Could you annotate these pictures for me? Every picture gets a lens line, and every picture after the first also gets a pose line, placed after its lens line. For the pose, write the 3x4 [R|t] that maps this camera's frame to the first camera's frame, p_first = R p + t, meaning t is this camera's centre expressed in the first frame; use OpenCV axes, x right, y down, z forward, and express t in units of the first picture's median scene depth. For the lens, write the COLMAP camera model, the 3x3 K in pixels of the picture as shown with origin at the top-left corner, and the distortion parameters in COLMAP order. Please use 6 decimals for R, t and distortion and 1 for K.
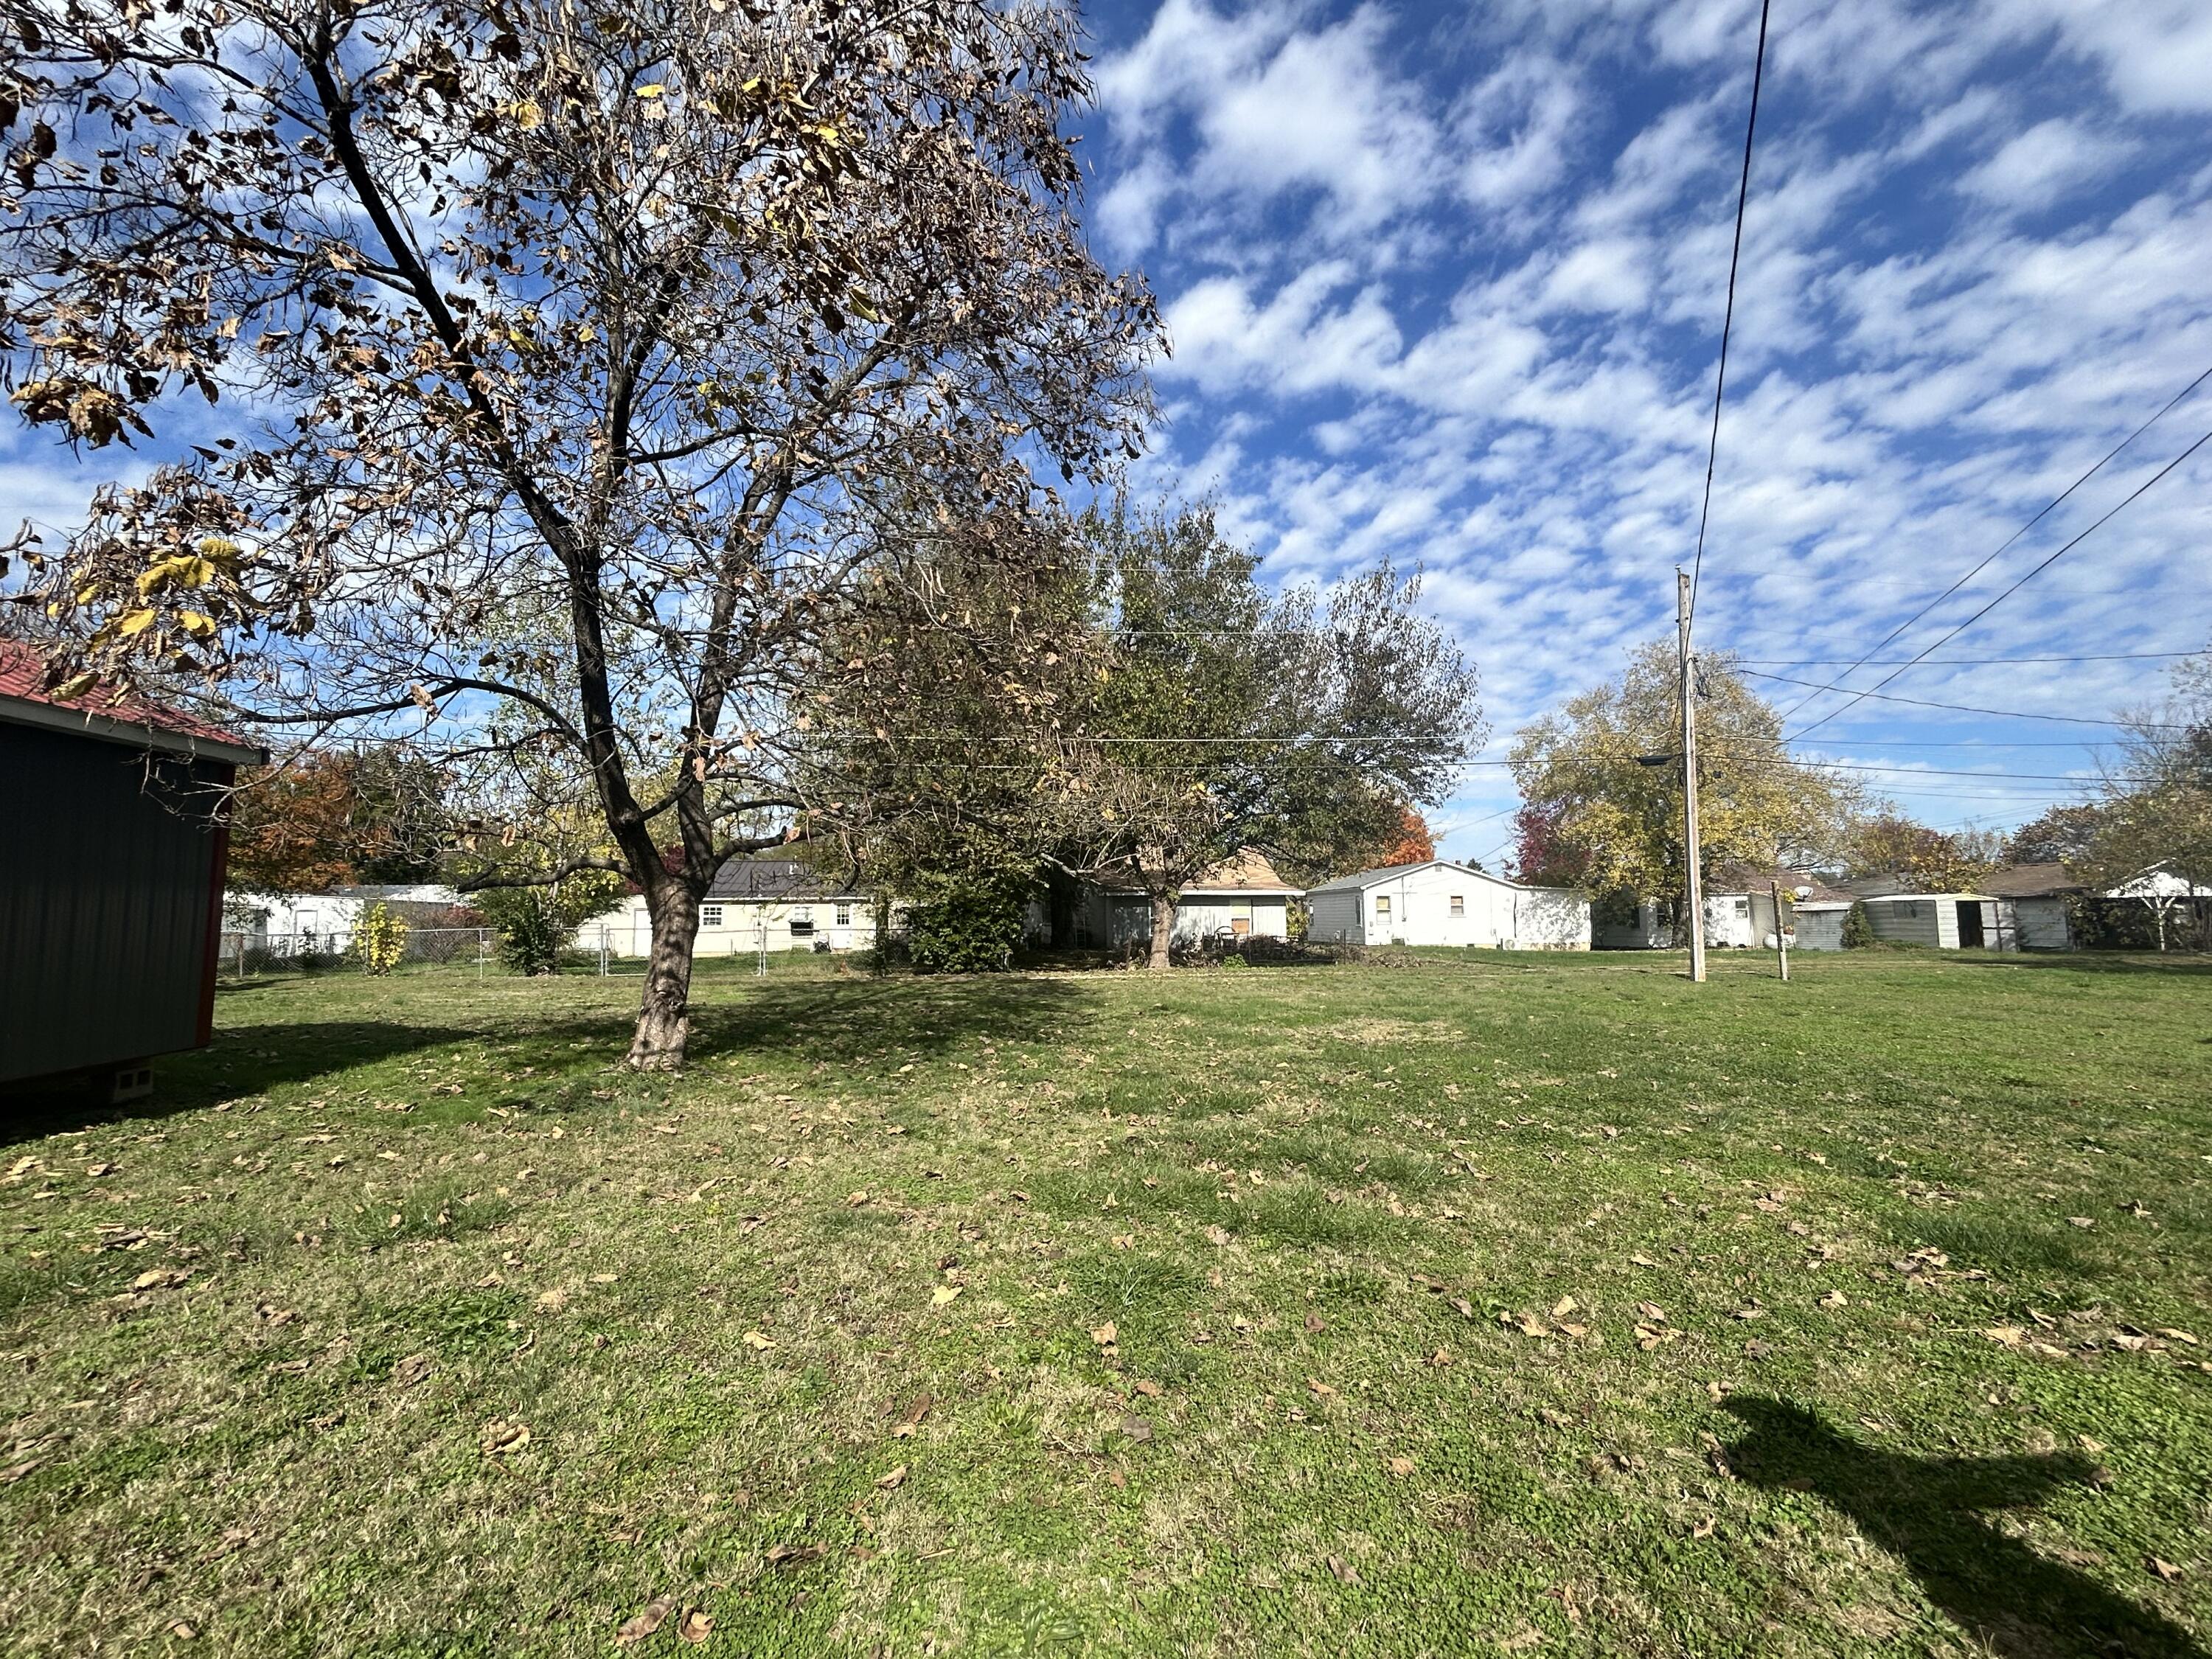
lens RADIAL K [[993.8, 0, 1106.0], [0, 993.8, 829.5], [0, 0, 1]] dist [0.028759, -0.008219]
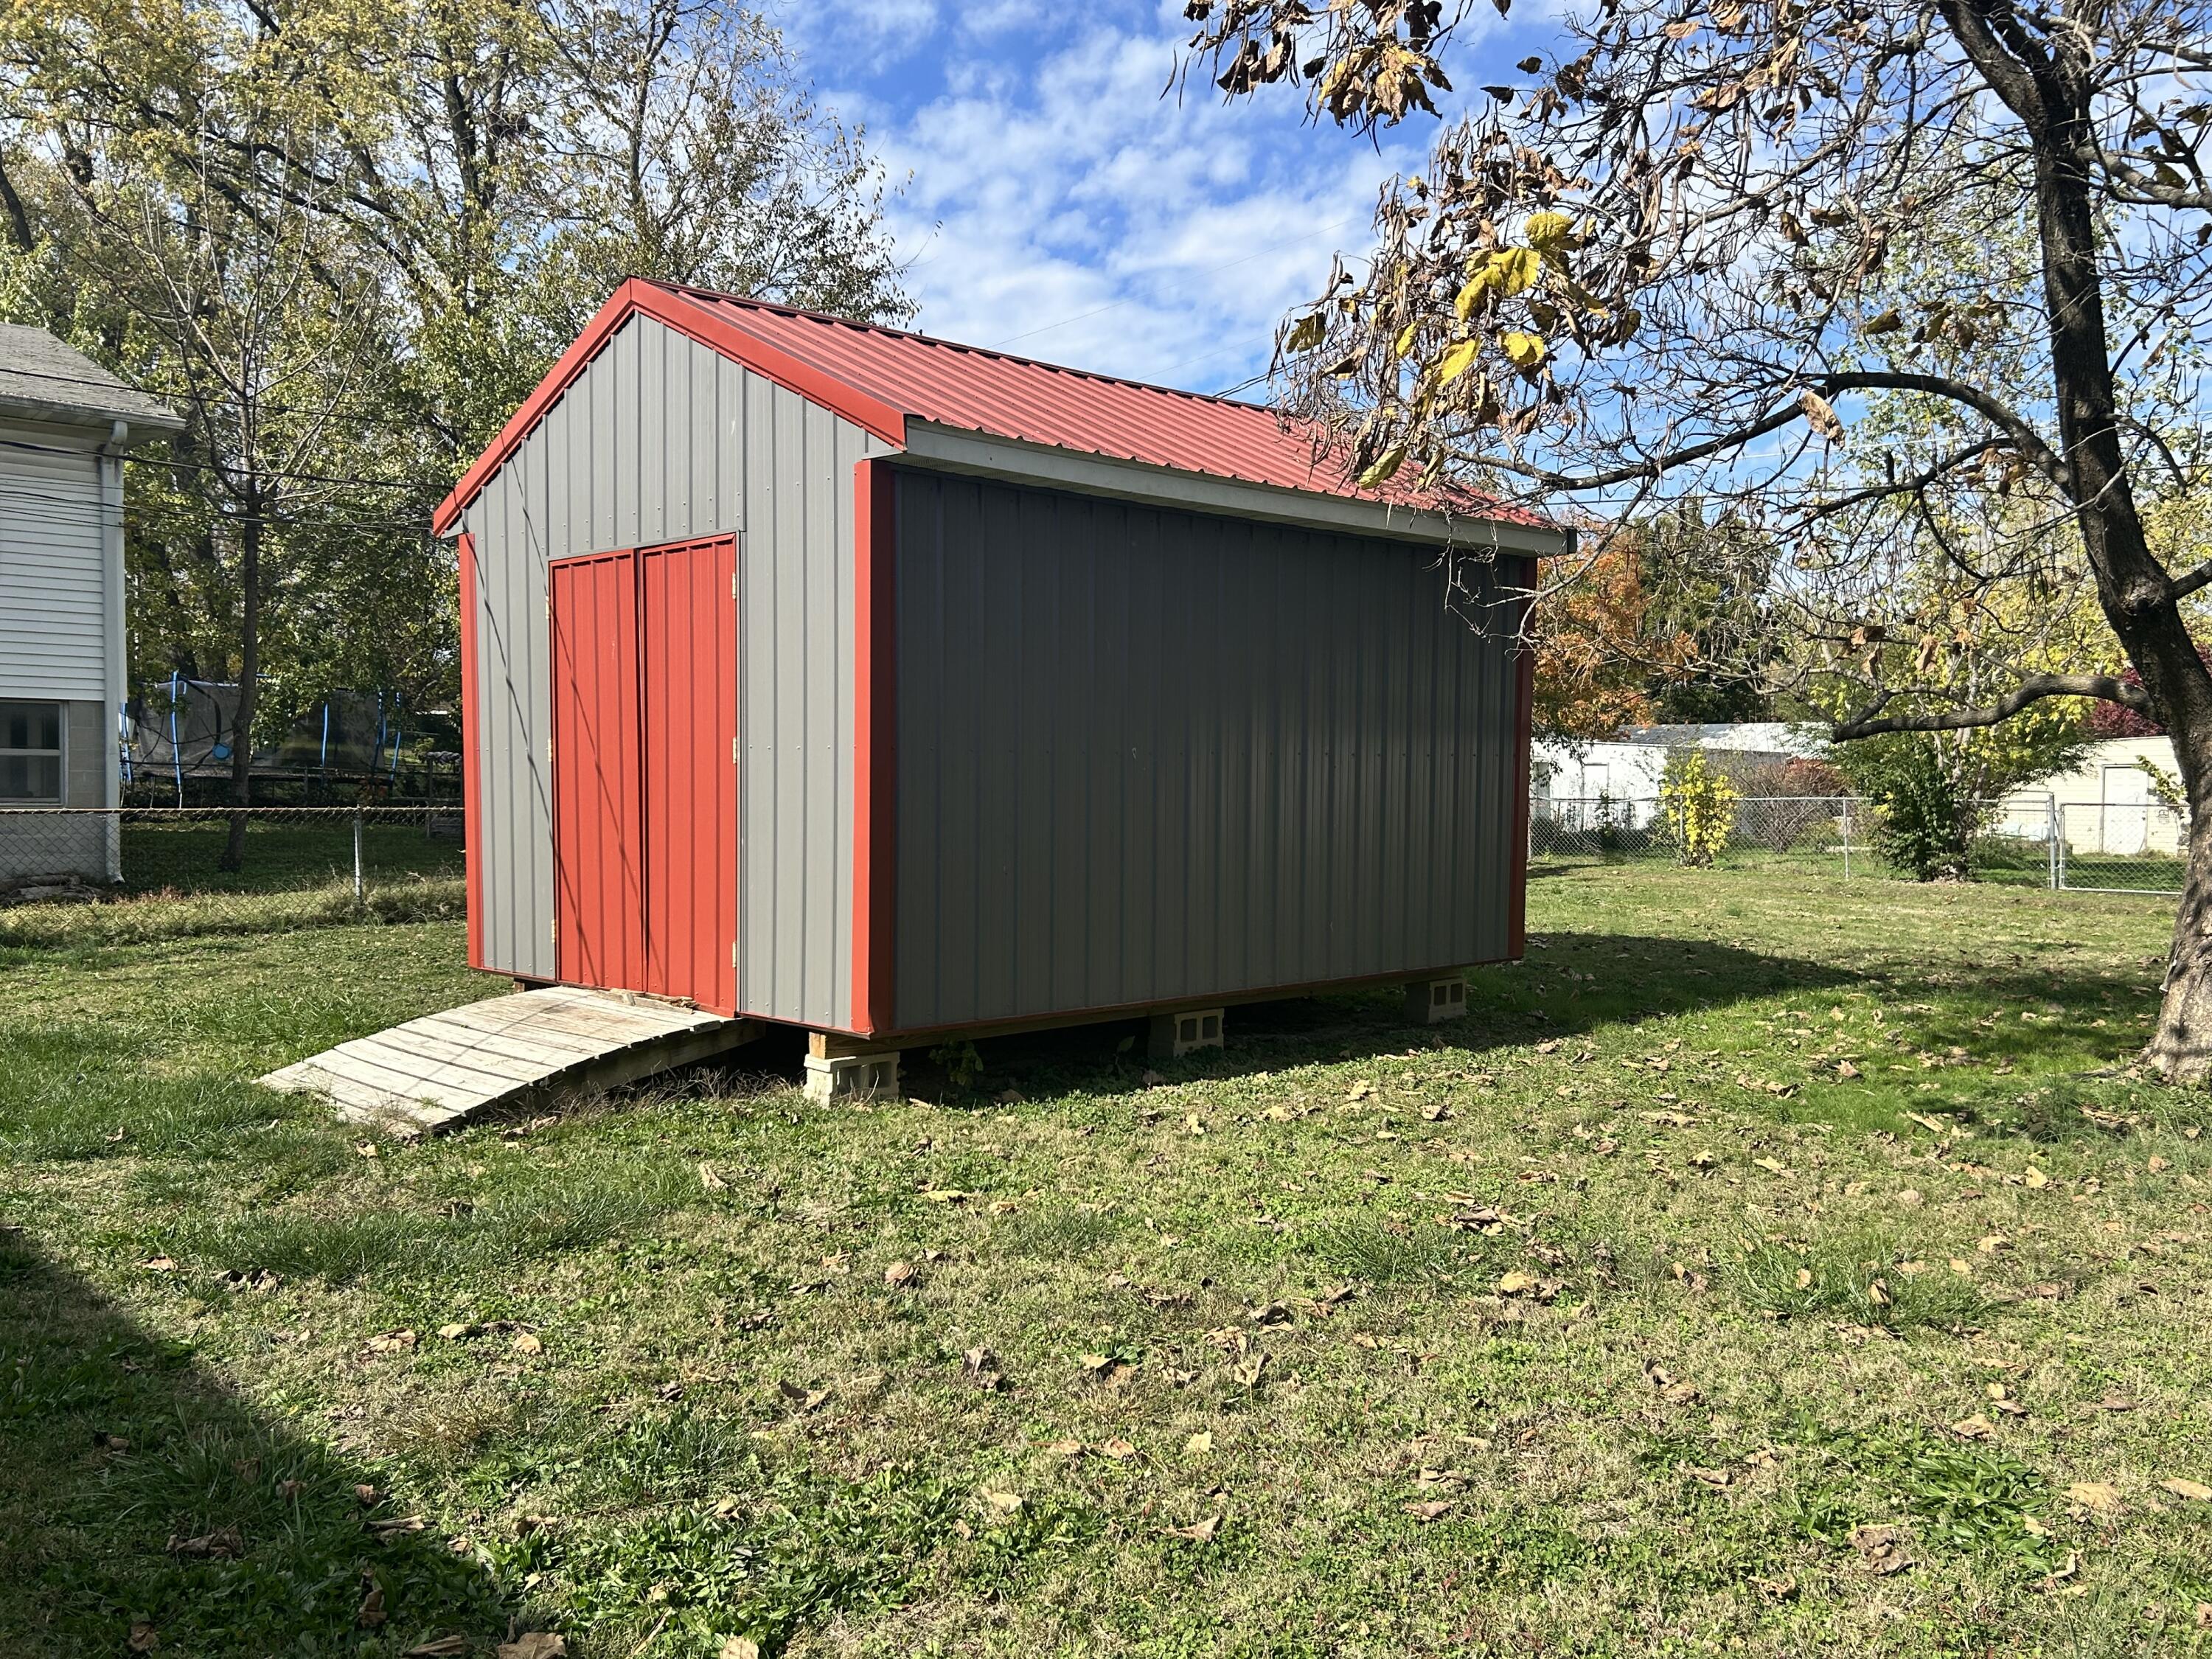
lens RADIAL K [[1748.3, 0, 1106.0], [0, 1748.3, 829.5], [0, 0, 1]] dist [0.008417, -0.001997]
pose [[0.615267, 0.035136, -0.787535, -0.121406], [0.062895, 0.993634, 0.093468, -0.011648], [0.785806, -0.107040, 0.609140, 0.036319]]
